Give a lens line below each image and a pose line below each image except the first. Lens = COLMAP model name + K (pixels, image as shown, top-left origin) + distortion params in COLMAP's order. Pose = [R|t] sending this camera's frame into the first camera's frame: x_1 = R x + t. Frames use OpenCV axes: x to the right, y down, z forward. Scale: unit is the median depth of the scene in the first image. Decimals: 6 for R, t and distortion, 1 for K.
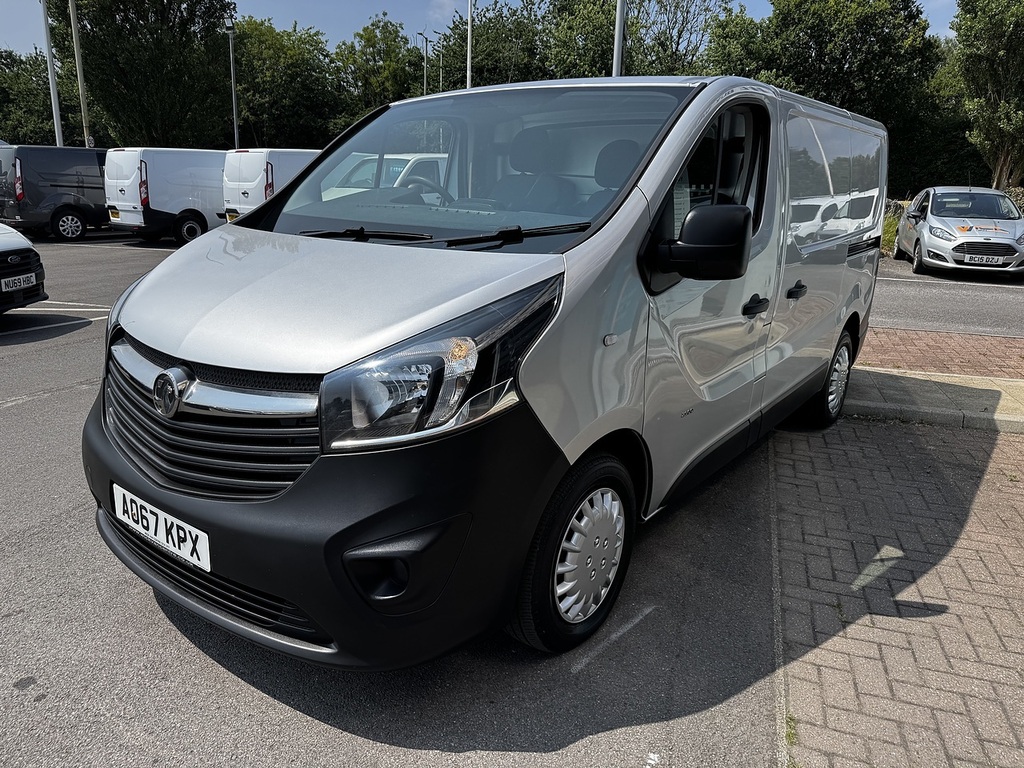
lens RADIAL K [[726.5, 0, 506.8], [0, 726.5, 389.4], [0, 0, 1]] dist [0.003837, -0.014385]
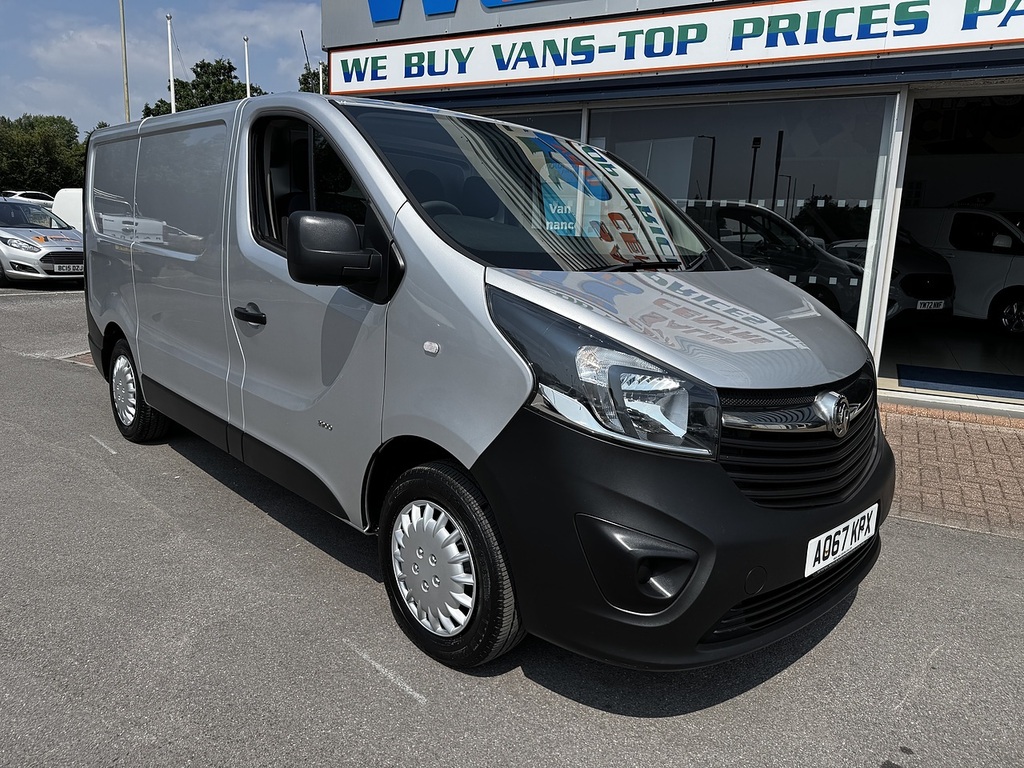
lens RADIAL K [[726.5, 0, 512.7], [0, 726.5, 383.5], [0, 0, 1]] dist [0.003837, -0.014385]
pose [[0.150559, -0.205637, 0.966977, -0.283460], [0.217750, 0.961003, 0.170463, -0.059749], [-0.964322, 0.184894, 0.189465, 0.223505]]
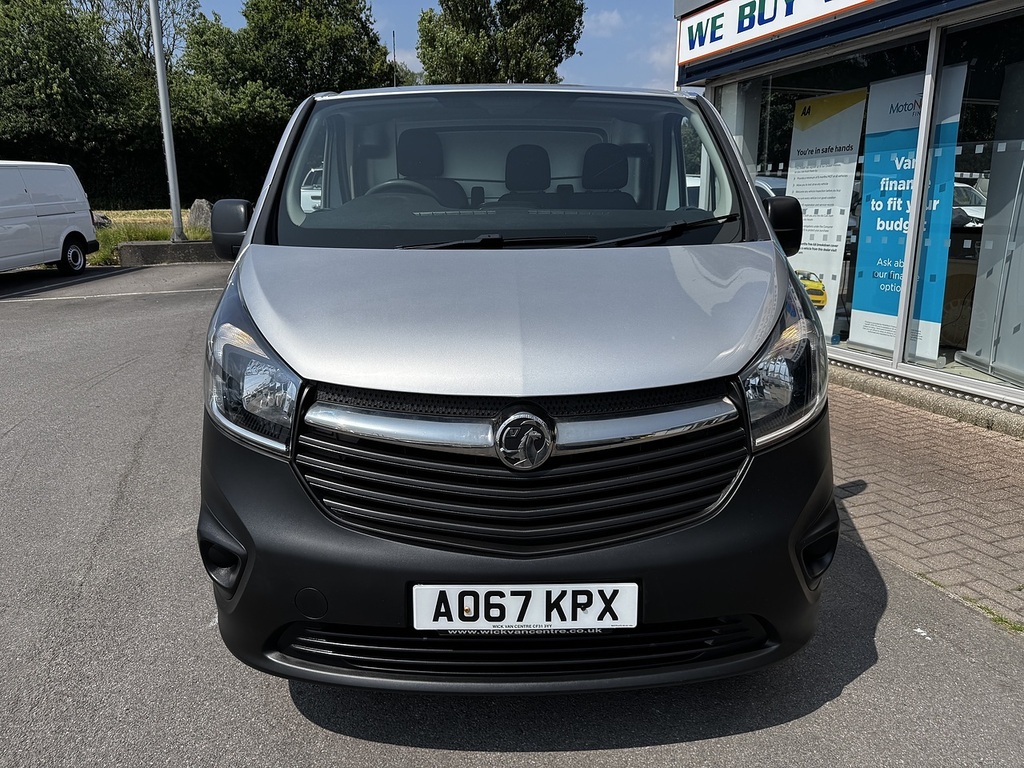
lens RADIAL K [[726.5, 0, 508.6], [0, 726.5, 379.6], [0, 0, 1]] dist [0.003837, -0.014385]
pose [[0.779220, -0.173268, 0.602324, -0.170133], [0.188178, 0.981366, 0.038862, -0.017103], [-0.597833, 0.083062, 0.797305, 0.063481]]
